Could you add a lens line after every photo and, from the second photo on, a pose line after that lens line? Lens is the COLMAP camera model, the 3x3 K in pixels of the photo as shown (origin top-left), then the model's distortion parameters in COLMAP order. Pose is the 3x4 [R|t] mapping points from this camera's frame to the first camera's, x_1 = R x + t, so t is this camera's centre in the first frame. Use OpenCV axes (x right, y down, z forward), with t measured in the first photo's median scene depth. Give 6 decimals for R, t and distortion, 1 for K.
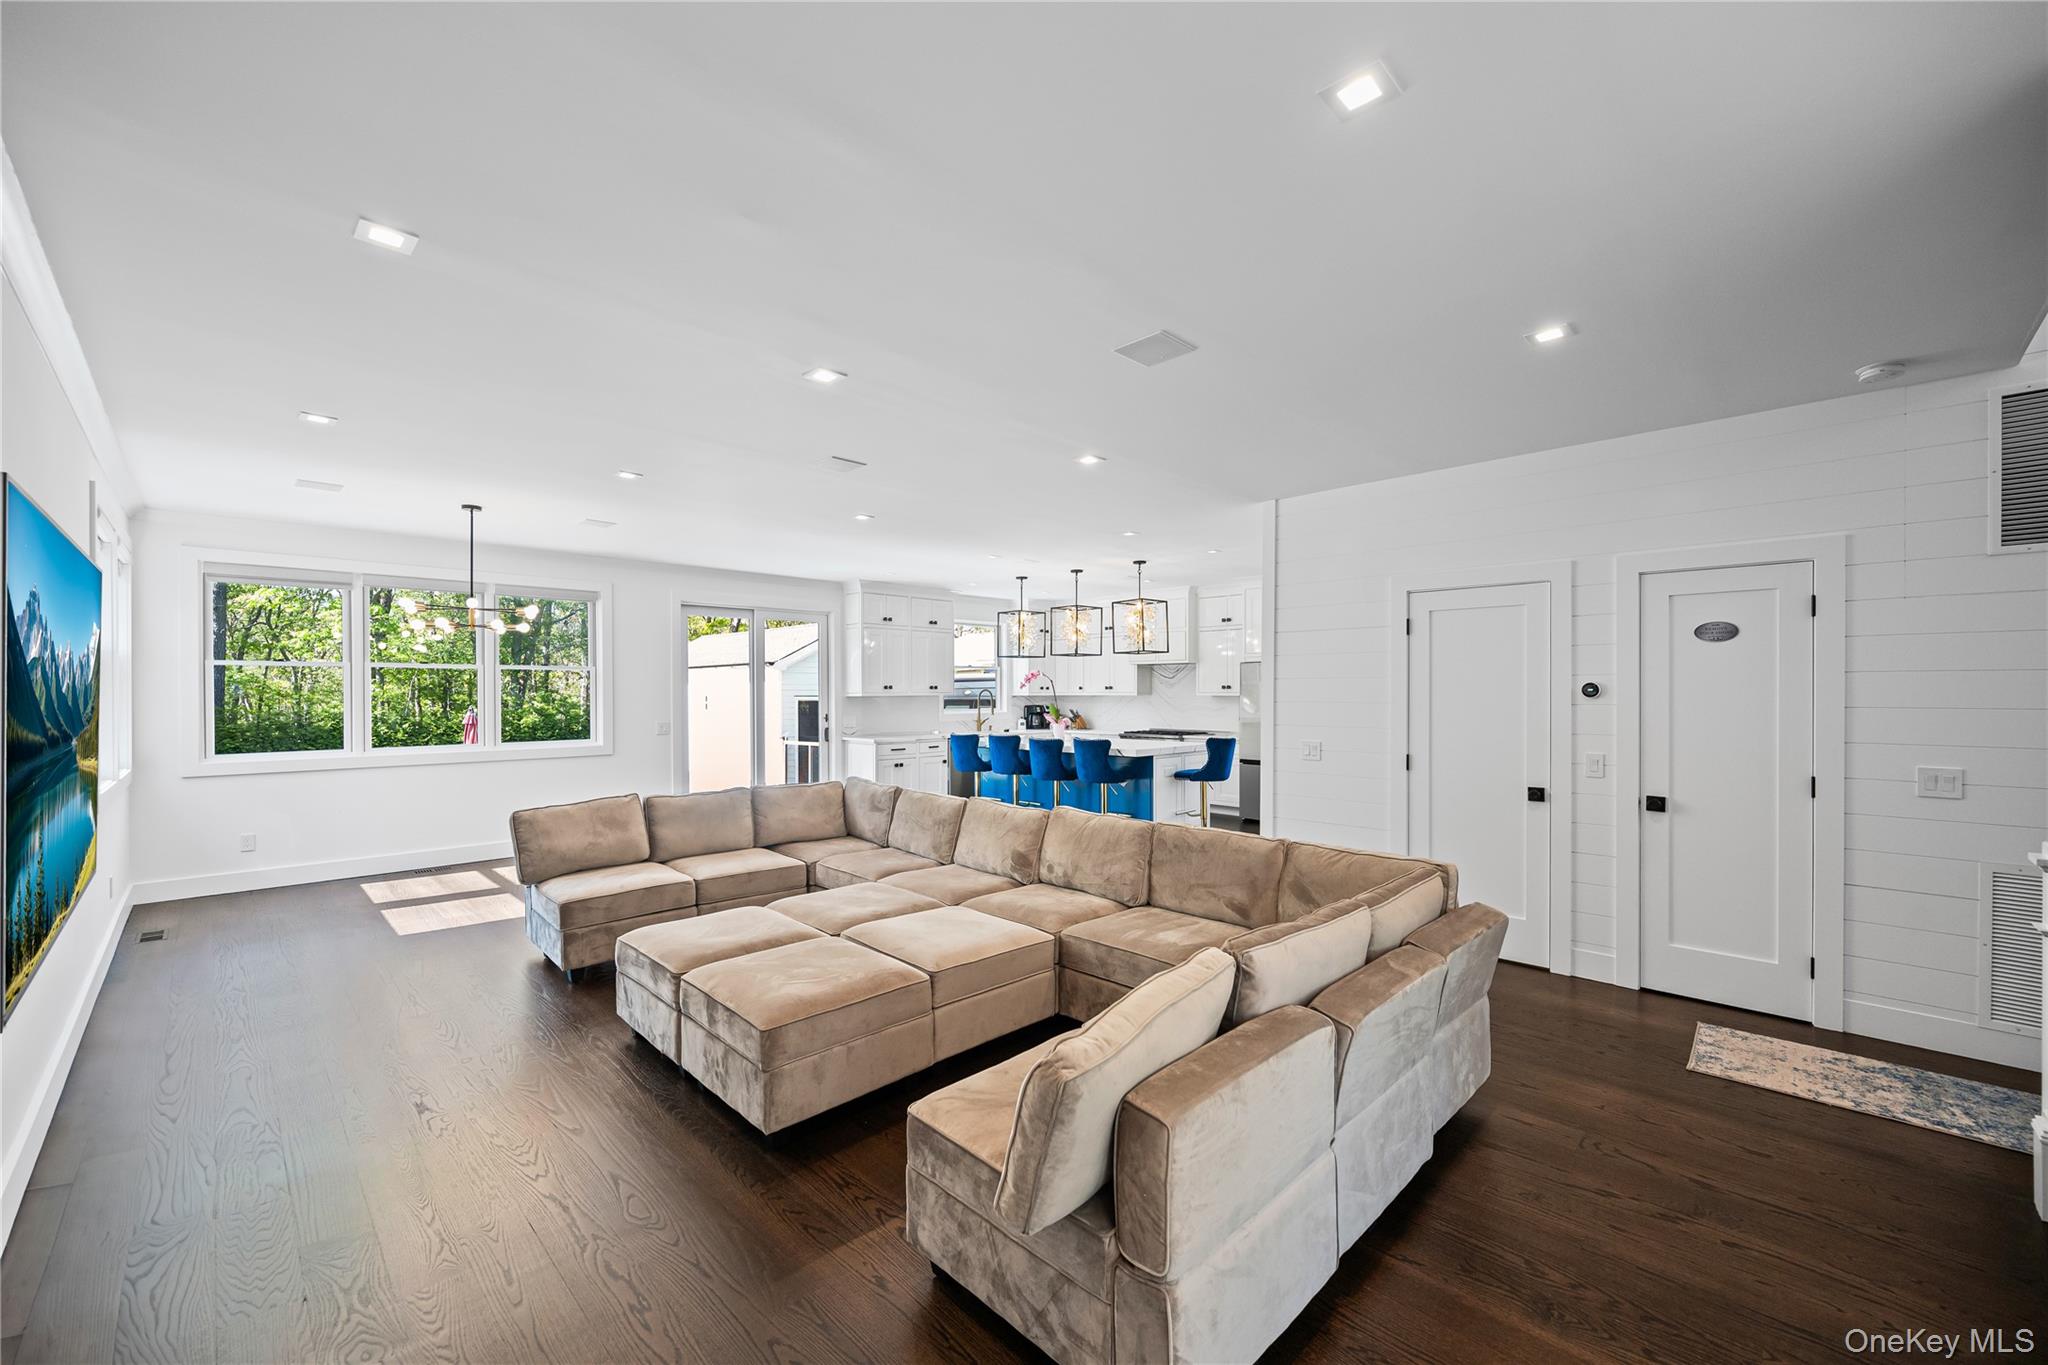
lens RADIAL K [[799.4, 0, 1028.5], [0, 799.4, 685.9], [0, 0, 1]] dist [0.001003, -0.000612]
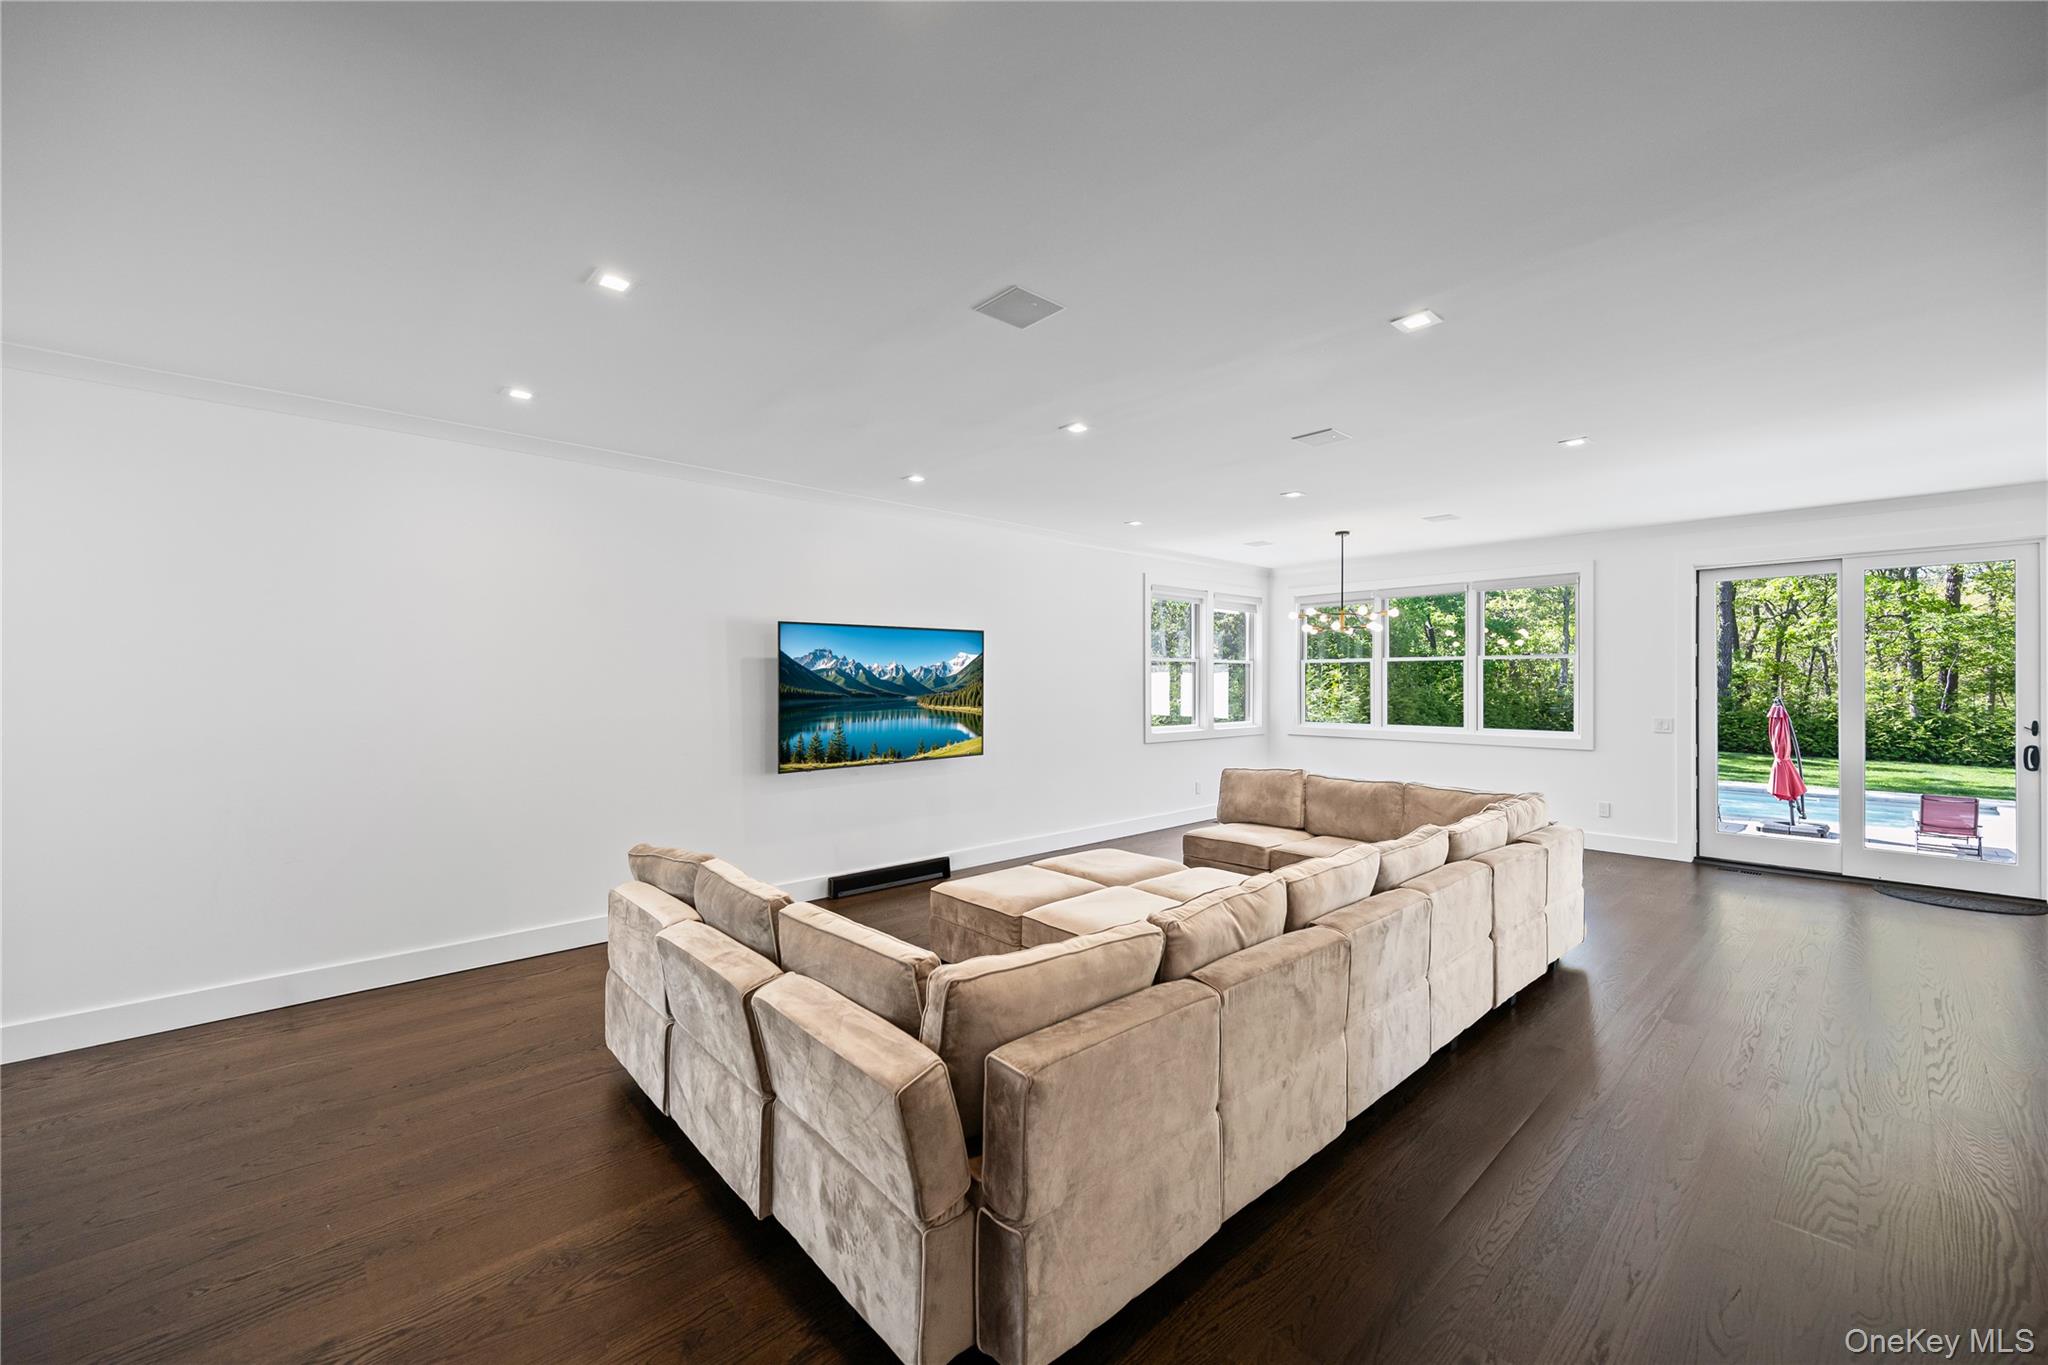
lens RADIAL K [[799.4, 0, 1019.7], [0, 799.4, 665.1], [0, 0, 1]] dist [0.001003, -0.000612]
pose [[-0.043720, -0.019128, -0.998861, 0.504193], [0.006826, 0.999788, -0.019445, 0.003272], [0.999021, -0.007668, -0.043580, 0.489373]]
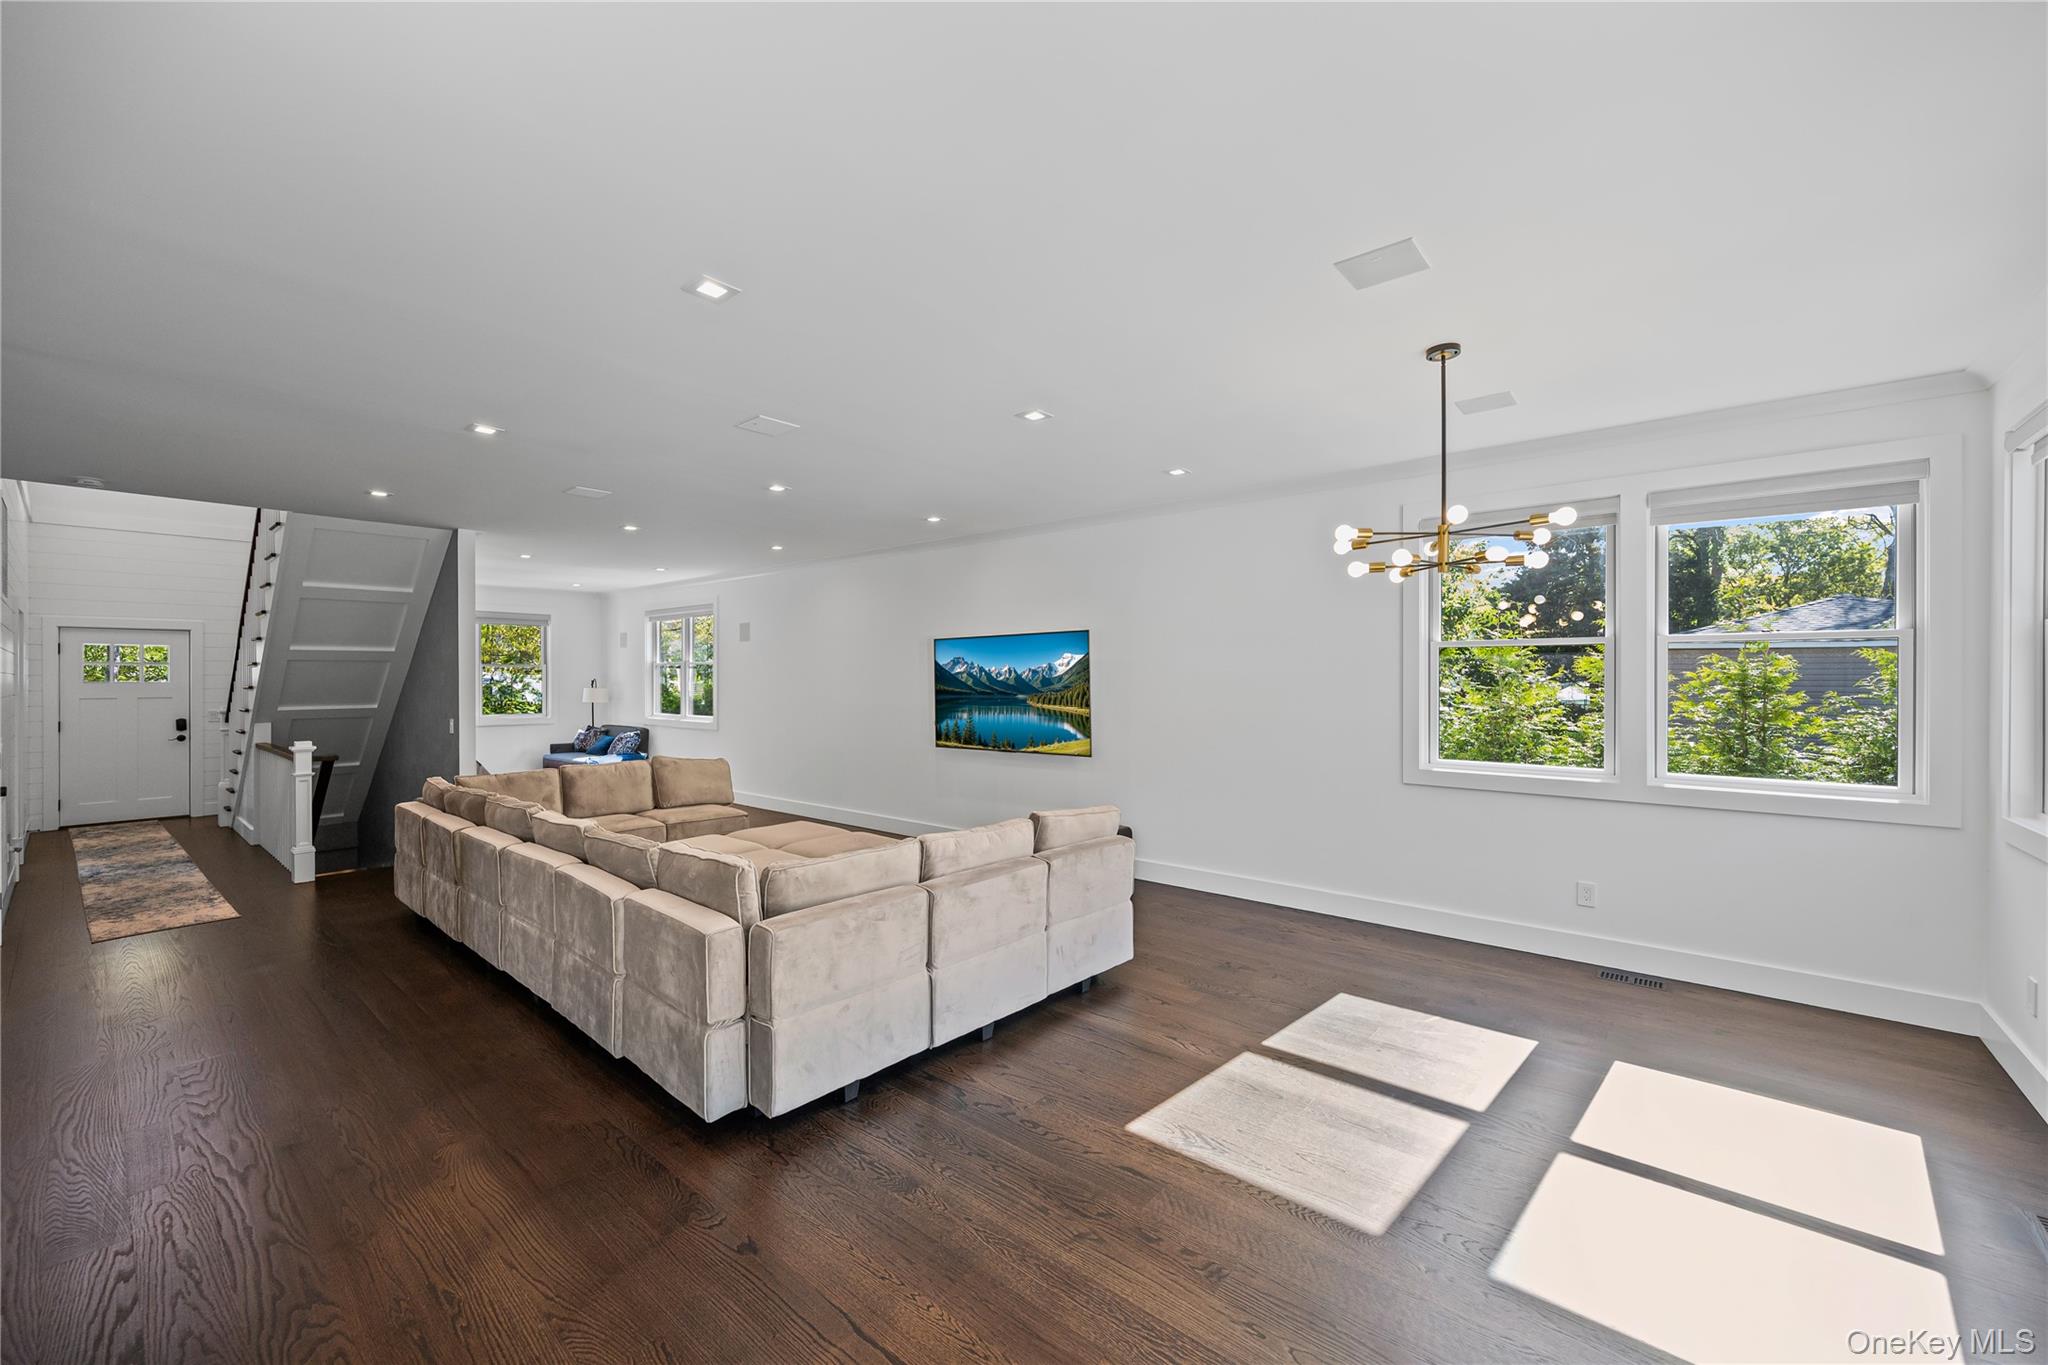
lens RADIAL K [[799.4, 0, 1026.0], [0, 799.4, 674.6], [0, 0, 1]] dist [0.001003, -0.000612]
pose [[-0.996517, 0.004729, -0.083251, -0.325482], [0.005431, 0.999952, -0.008208, 0.002470], [0.083208, -0.008632, -0.996495, 1.353369]]
